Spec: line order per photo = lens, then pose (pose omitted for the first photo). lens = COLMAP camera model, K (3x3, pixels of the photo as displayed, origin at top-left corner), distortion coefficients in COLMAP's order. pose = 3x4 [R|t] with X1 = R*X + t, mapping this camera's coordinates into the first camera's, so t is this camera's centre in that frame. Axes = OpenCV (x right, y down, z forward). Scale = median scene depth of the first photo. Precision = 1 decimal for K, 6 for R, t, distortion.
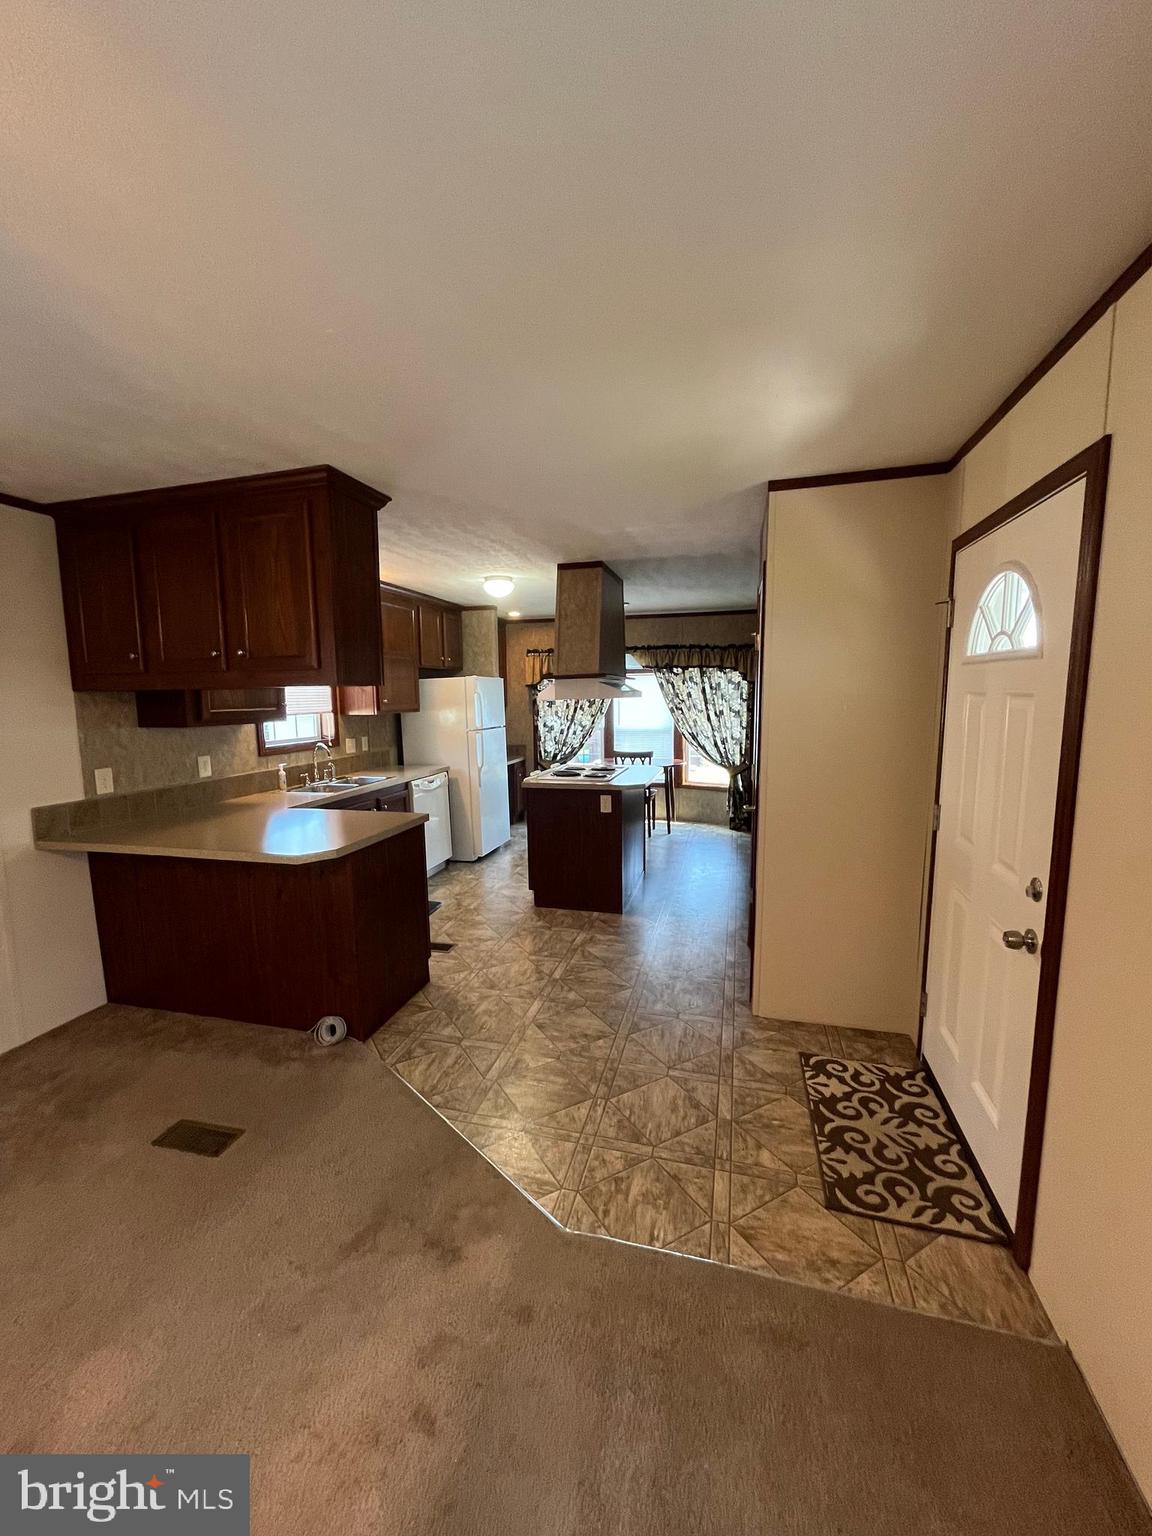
lens RADIAL K [[617.7, 0, 571.7], [0, 617.7, 768.4], [0, 0, 1]] dist [-0.002288, 0.000270]
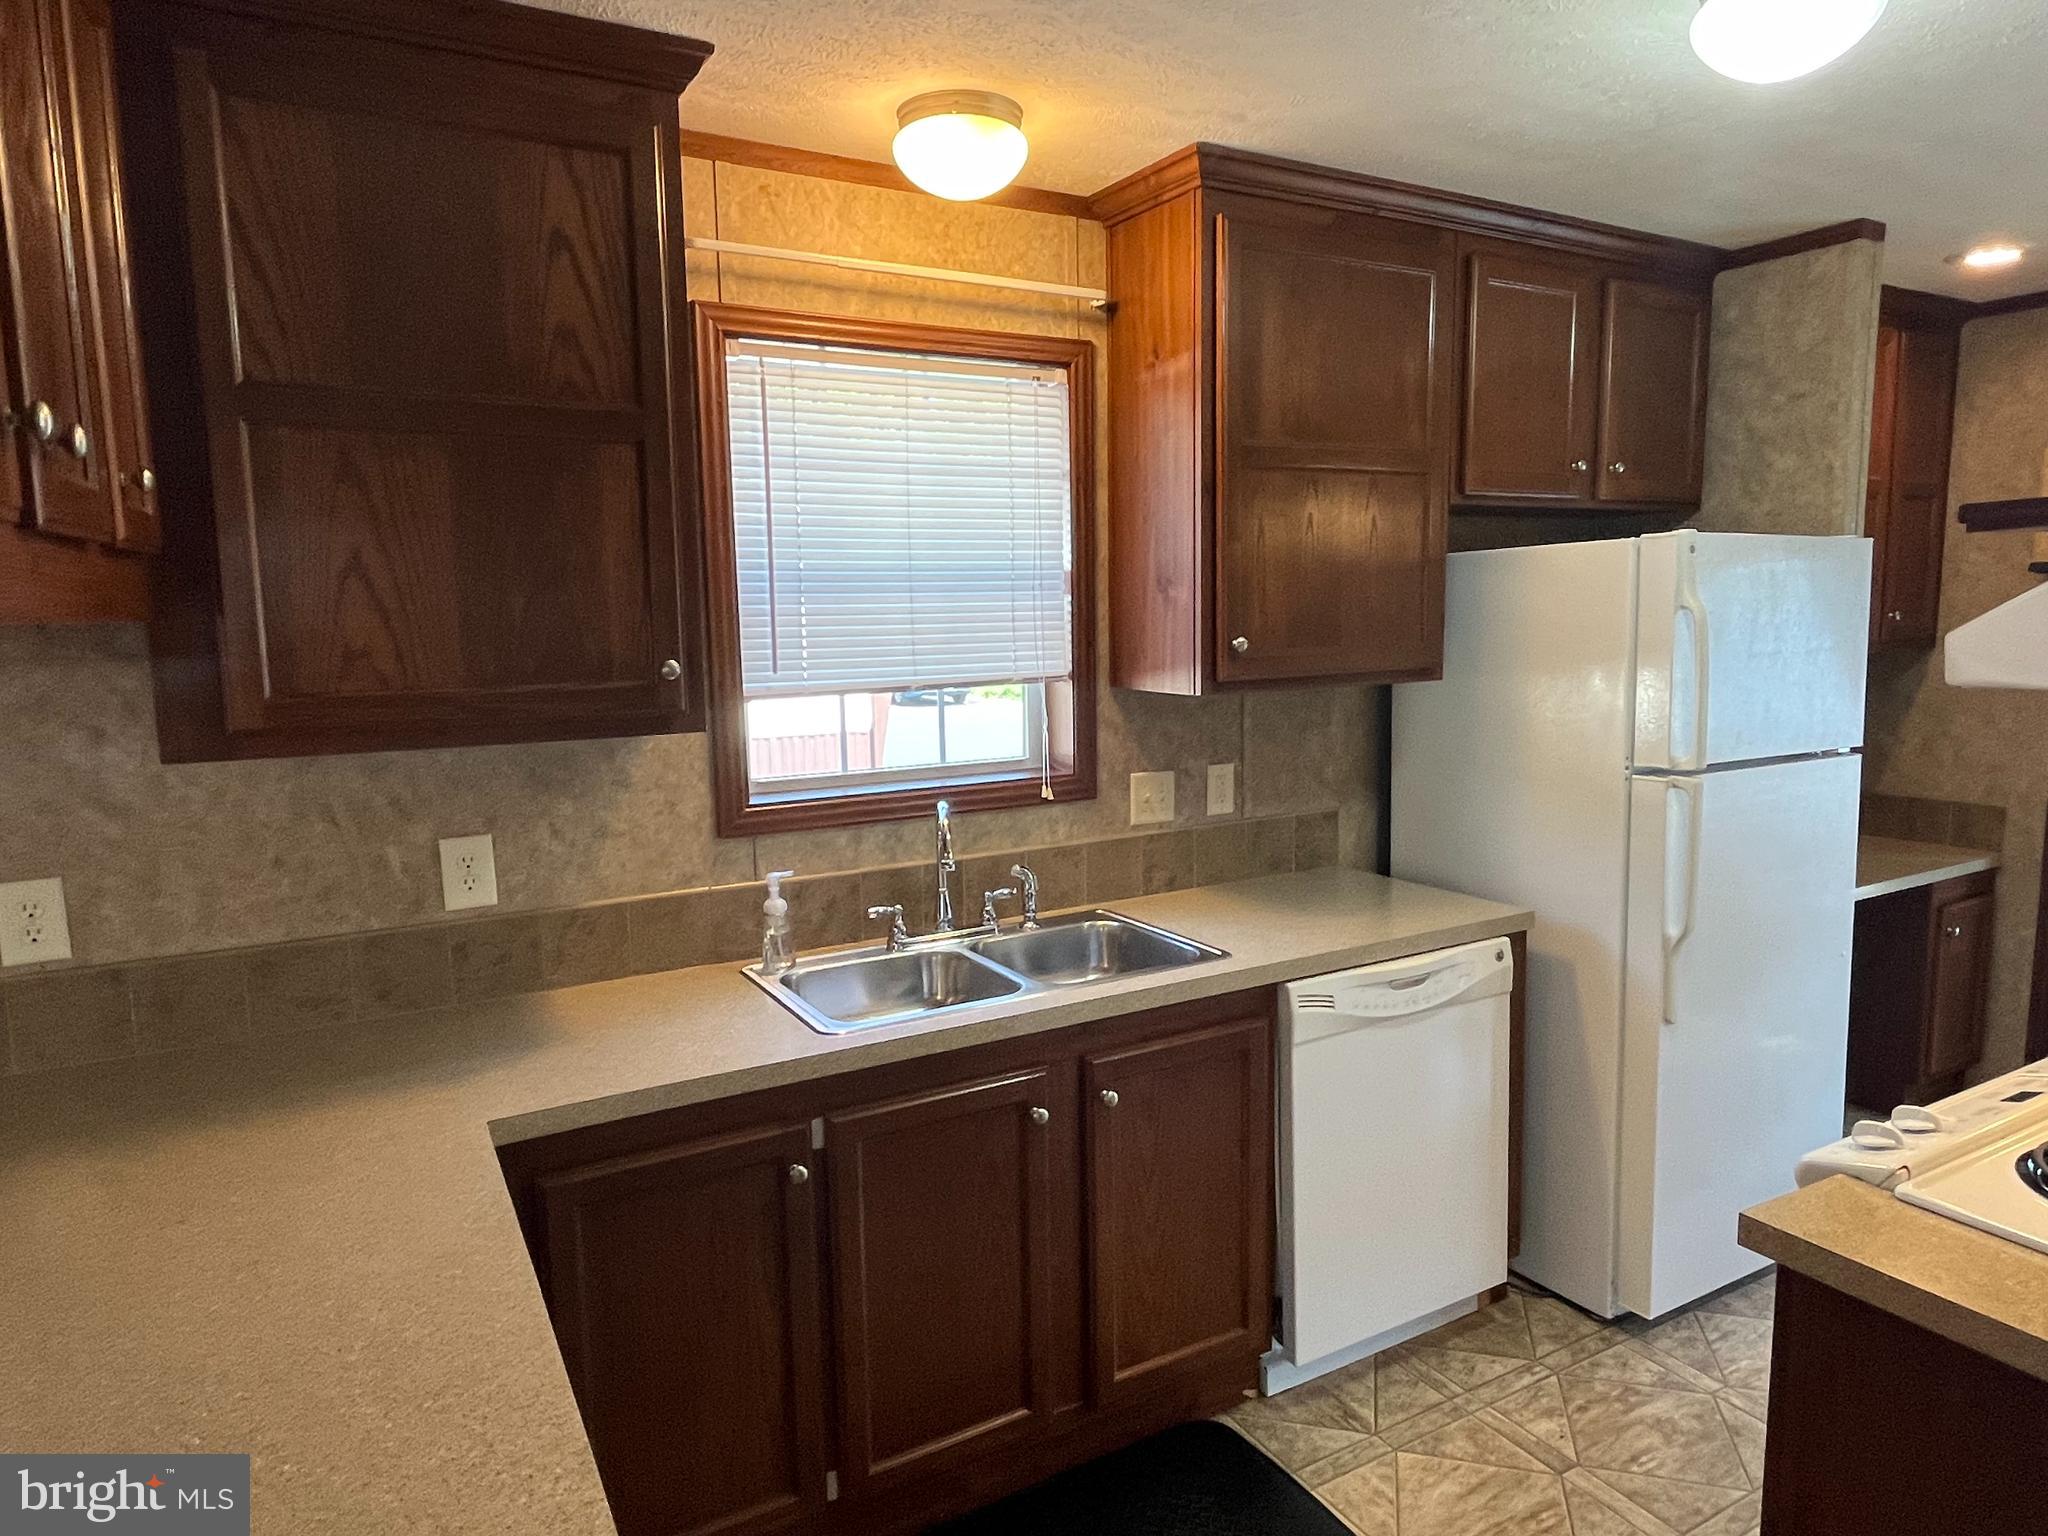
lens RADIAL K [[1252.1, 0, 1035.0], [0, 1252.1, 768.2], [0, 0, 1]] dist [-0.000238, -0.000869]
pose [[0.704319, 0.095616, -0.703415, 0.002189], [-0.078757, 0.995295, 0.056434, -0.056825], [0.705501, 0.015651, 0.708536, 0.410603]]
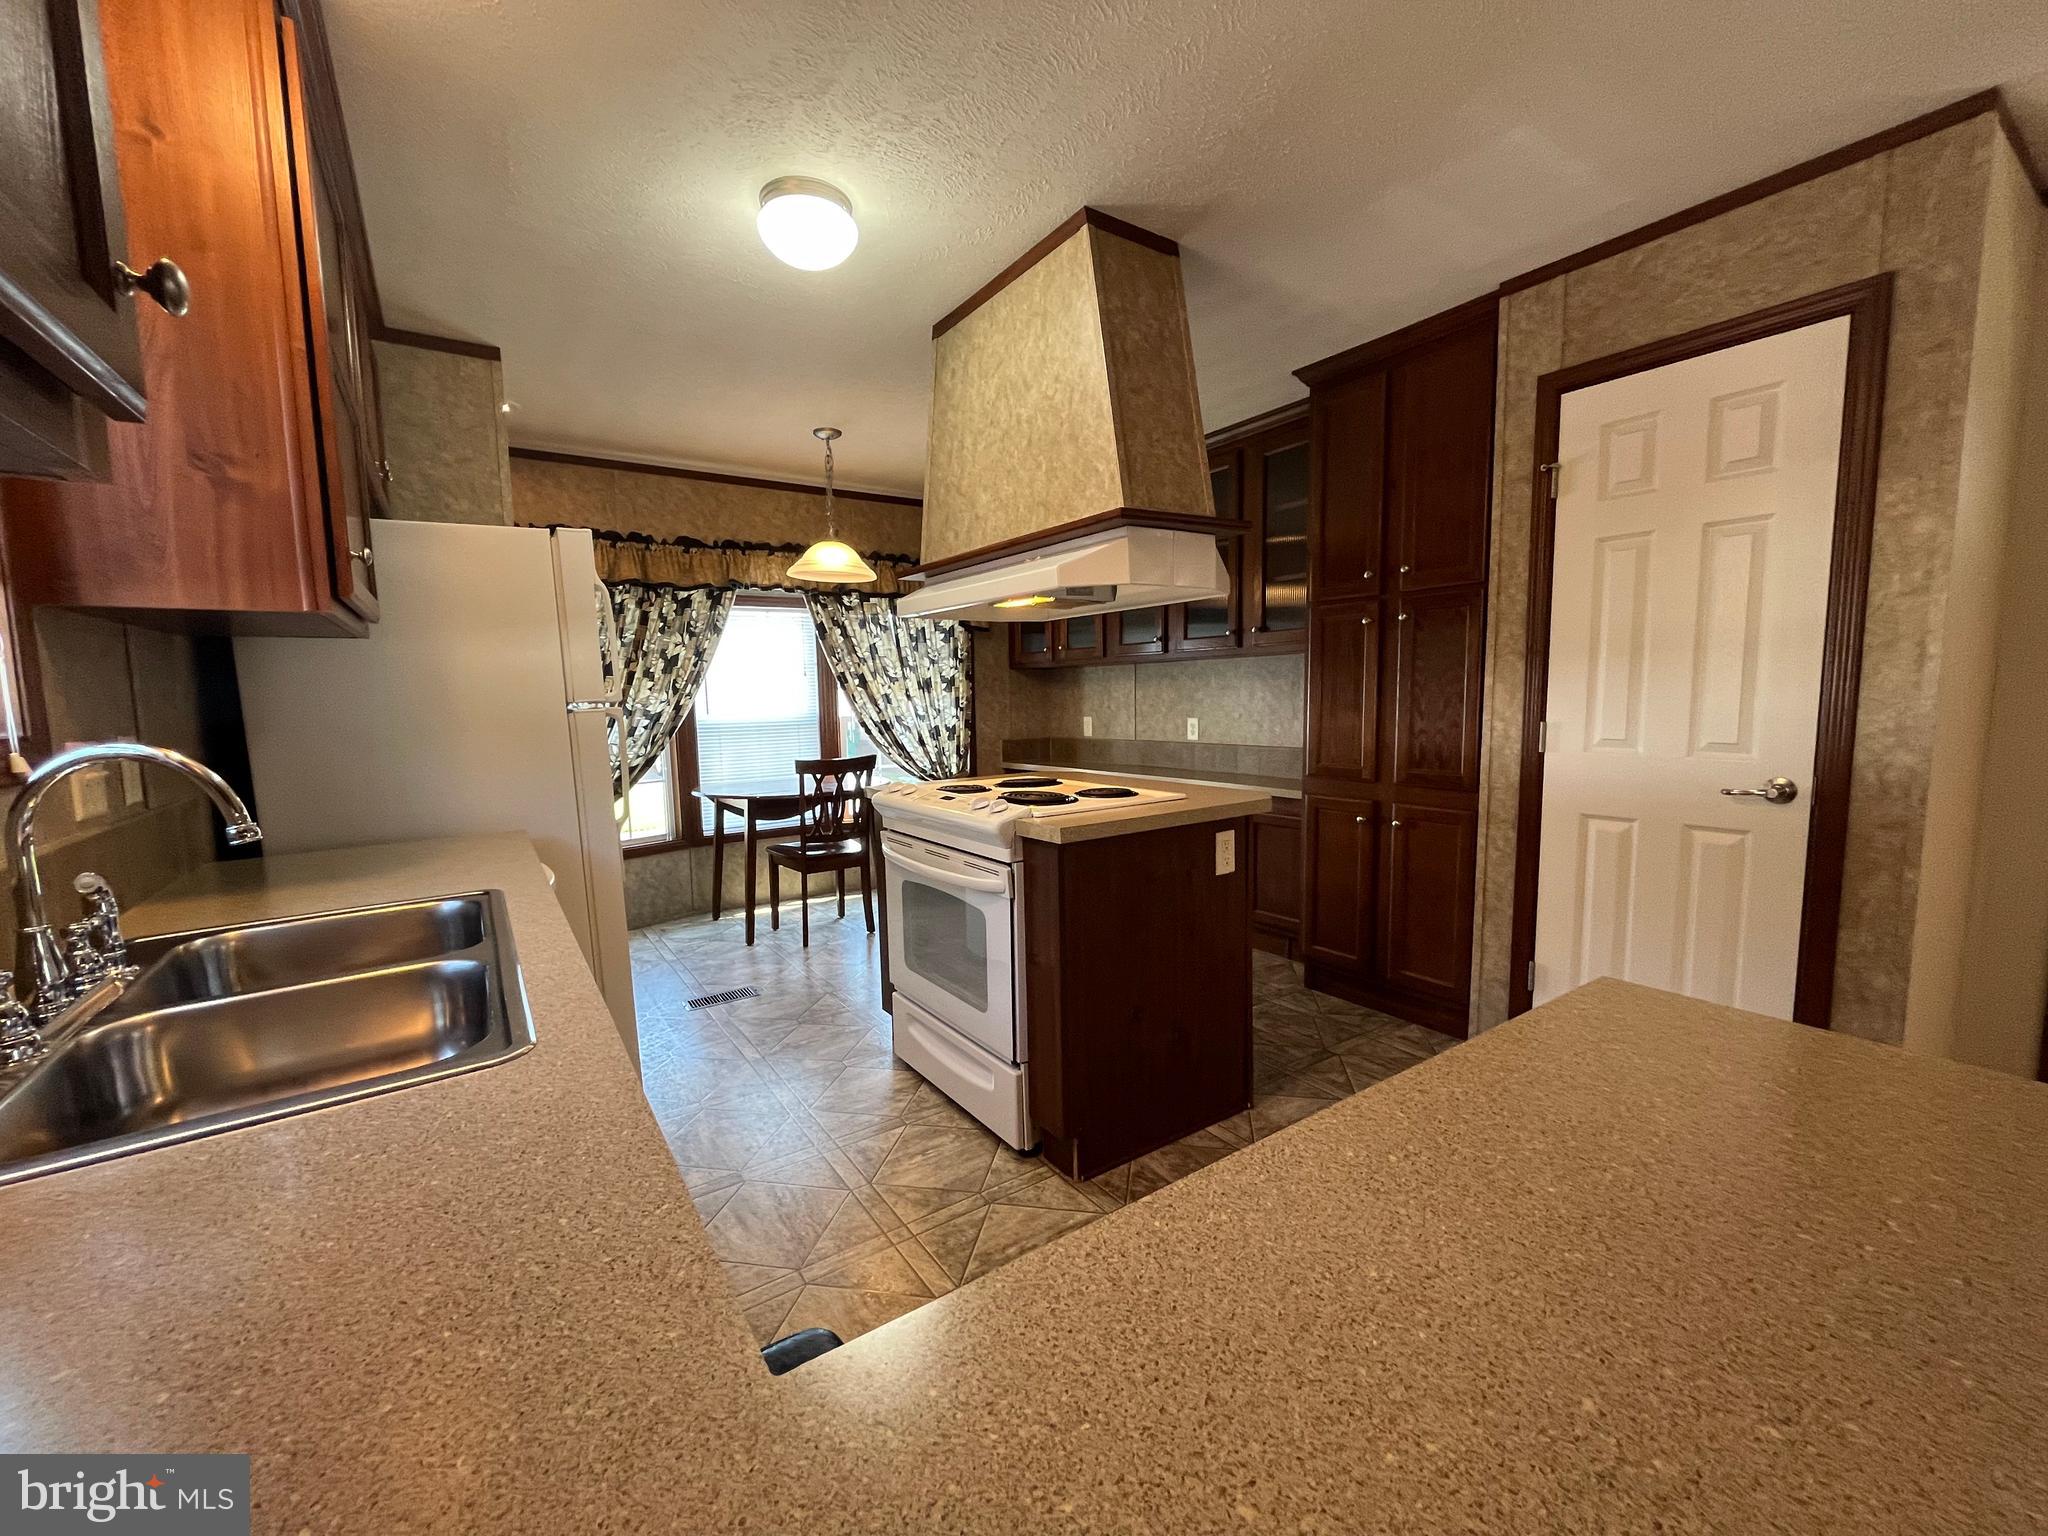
lens RADIAL K [[823.6, 0, 1029.9], [0, 823.6, 775.5], [0, 0, 1]] dist [-0.002288, 0.000270]
pose [[0.652002, -0.078482, 0.754145, -0.263544], [0.103167, 0.994561, 0.014307, -0.008428], [-0.751166, 0.068475, 0.656552, 0.452142]]
